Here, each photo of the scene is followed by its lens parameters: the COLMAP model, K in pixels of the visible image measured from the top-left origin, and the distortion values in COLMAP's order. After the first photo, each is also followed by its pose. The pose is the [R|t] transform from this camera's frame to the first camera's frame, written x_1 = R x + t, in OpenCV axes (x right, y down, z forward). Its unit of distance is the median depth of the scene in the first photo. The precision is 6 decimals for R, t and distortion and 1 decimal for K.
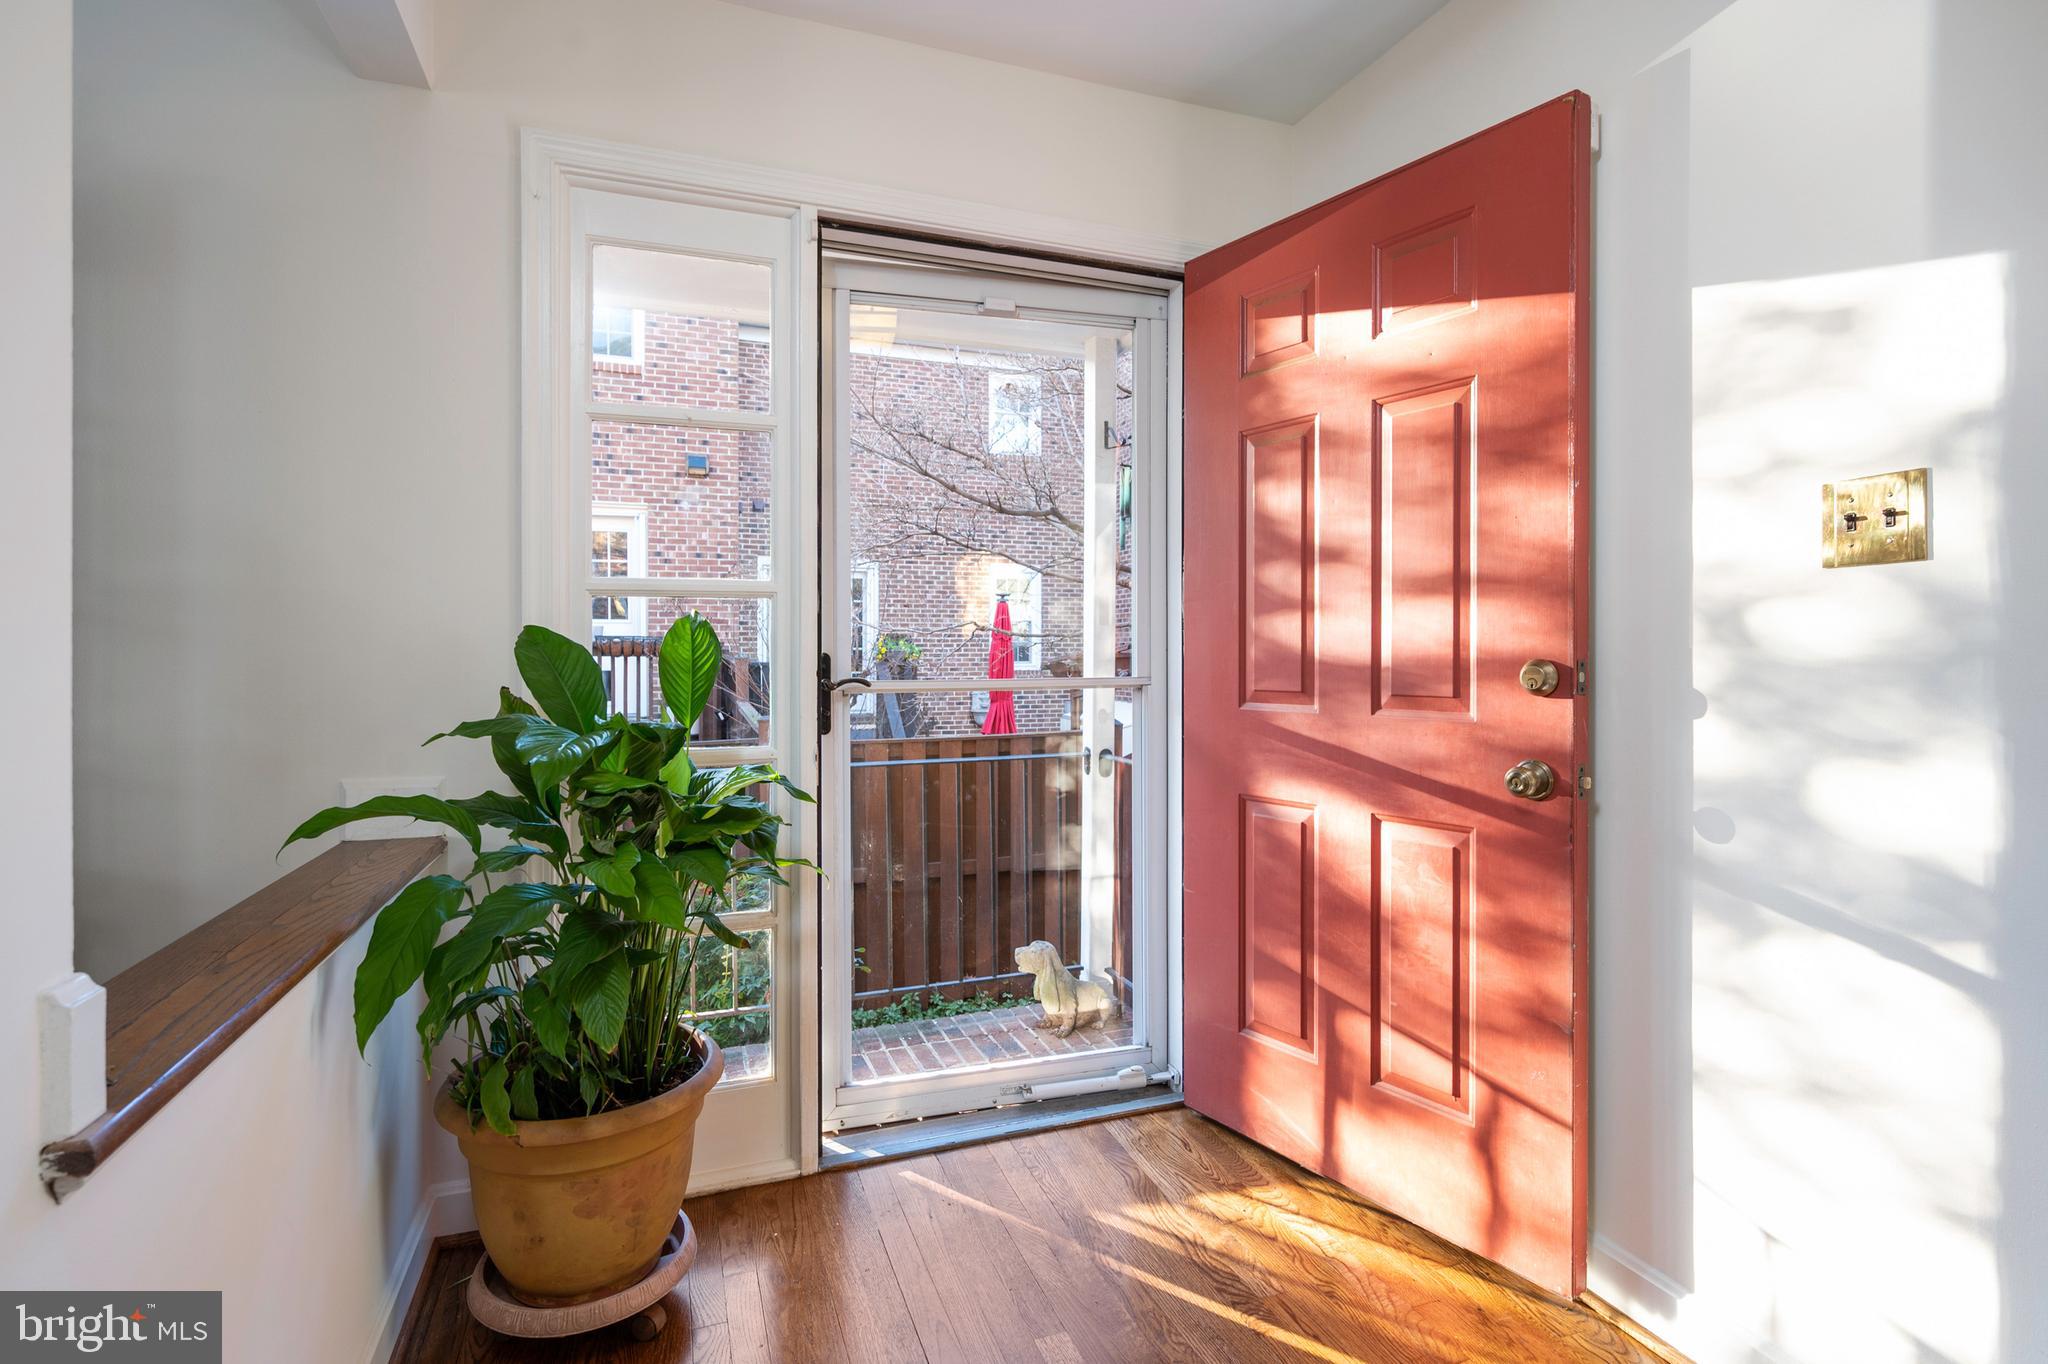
lens RADIAL K [[1004.8, 0, 1025.9], [0, 1004.8, 660.5], [0, 0, 1]] dist [0.004030, -0.000303]
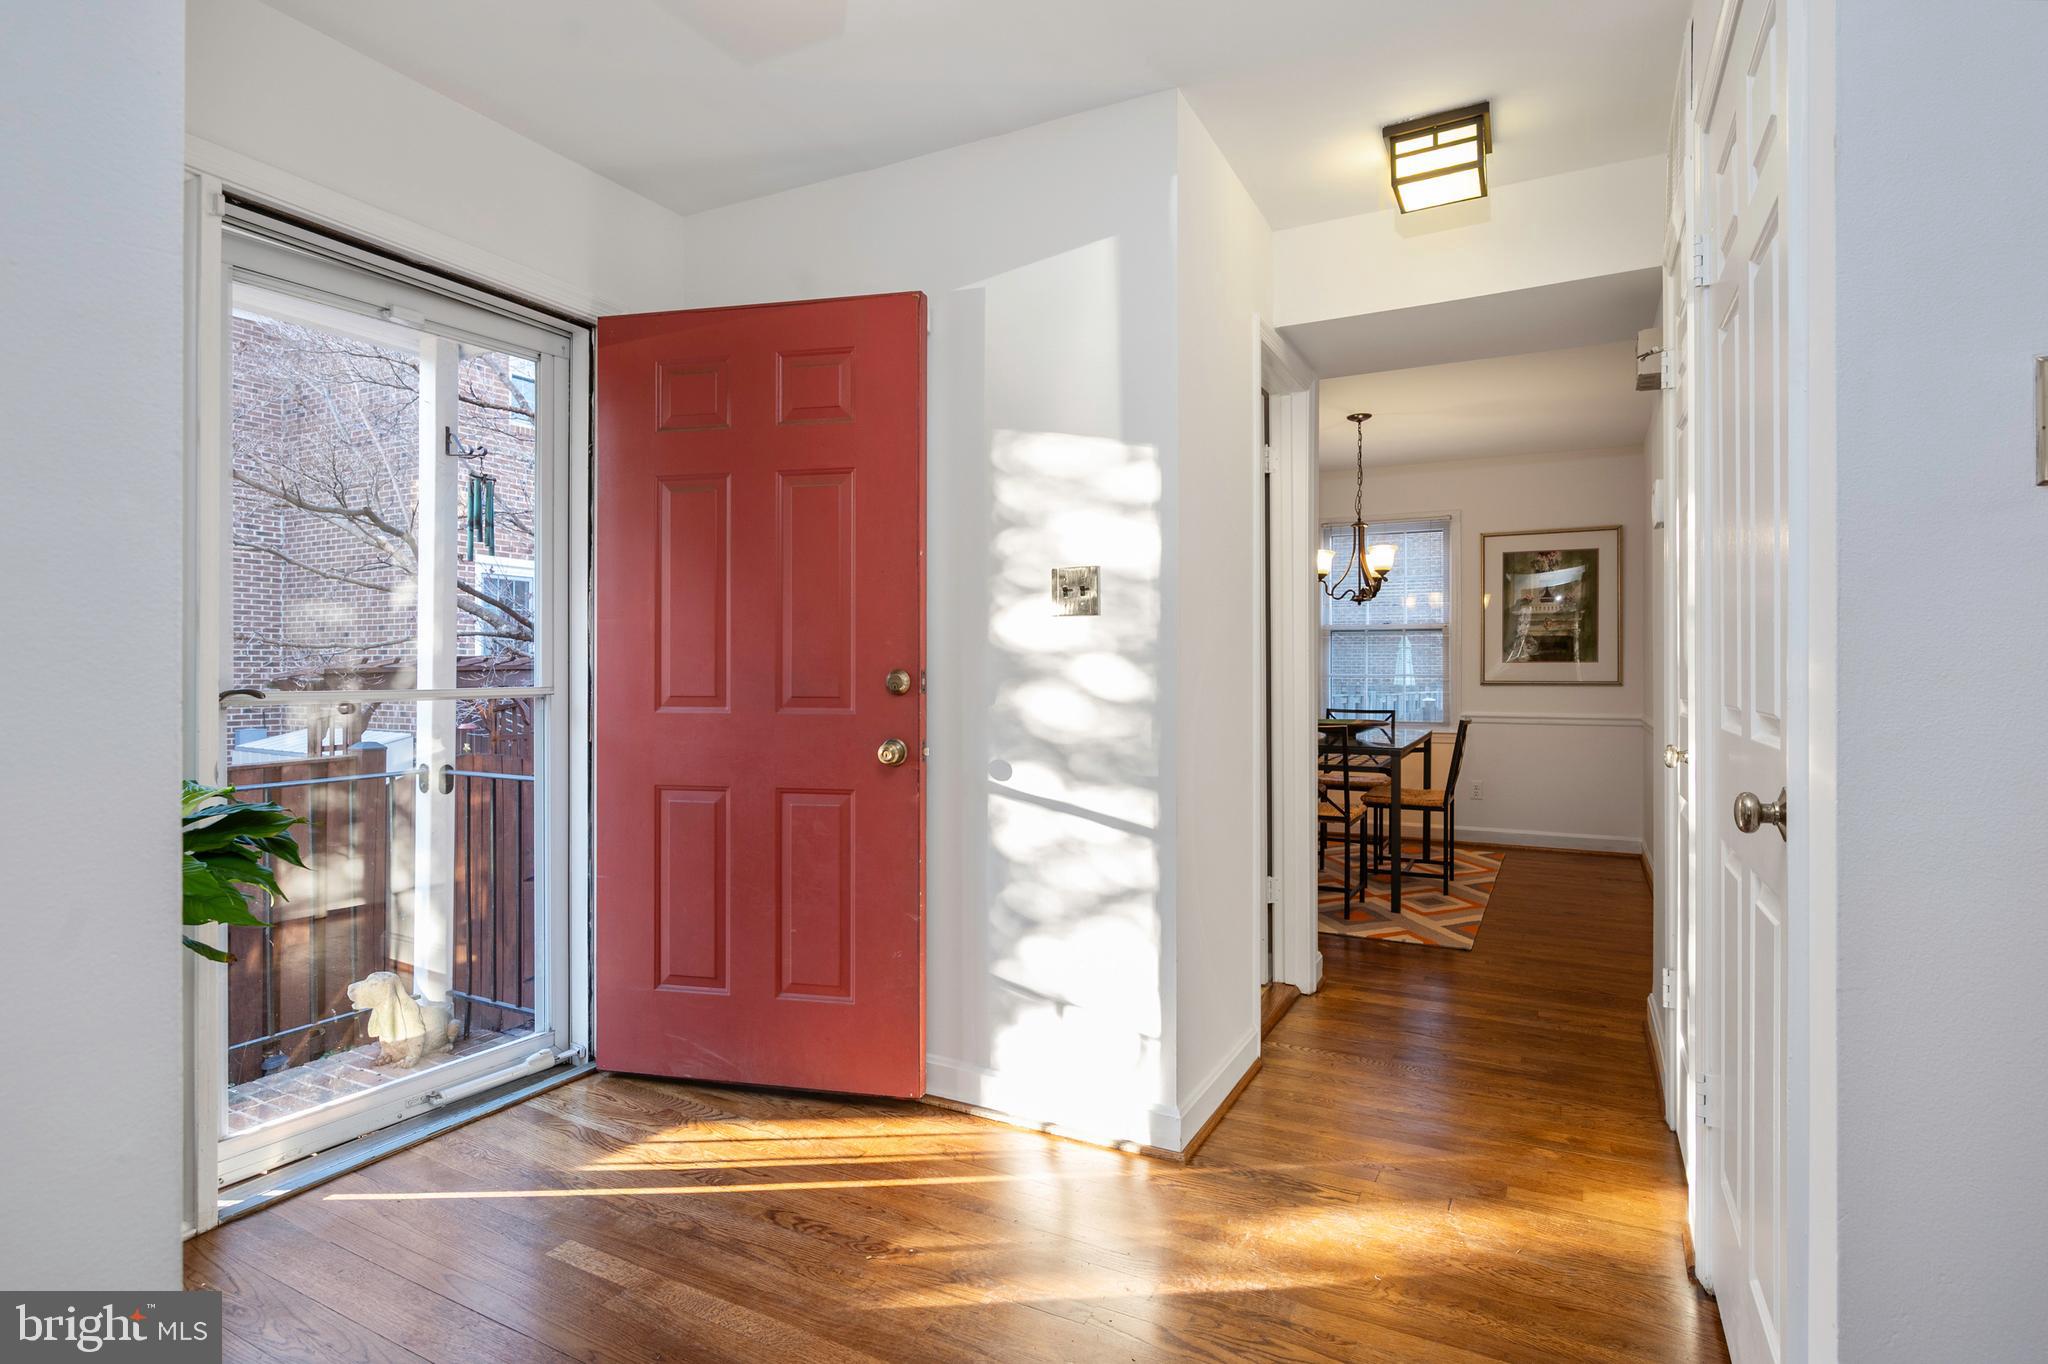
lens RADIAL K [[1082.5, 0, 1019.9], [0, 1082.5, 678.1], [0, 0, 1]] dist [0.000025, -0.000569]
pose [[0.746280, -0.000882, 0.665631, -0.284381], [0.002419, 0.999996, -0.001386, 0.009718], [-0.665627, 0.002644, 0.746280, -0.205167]]
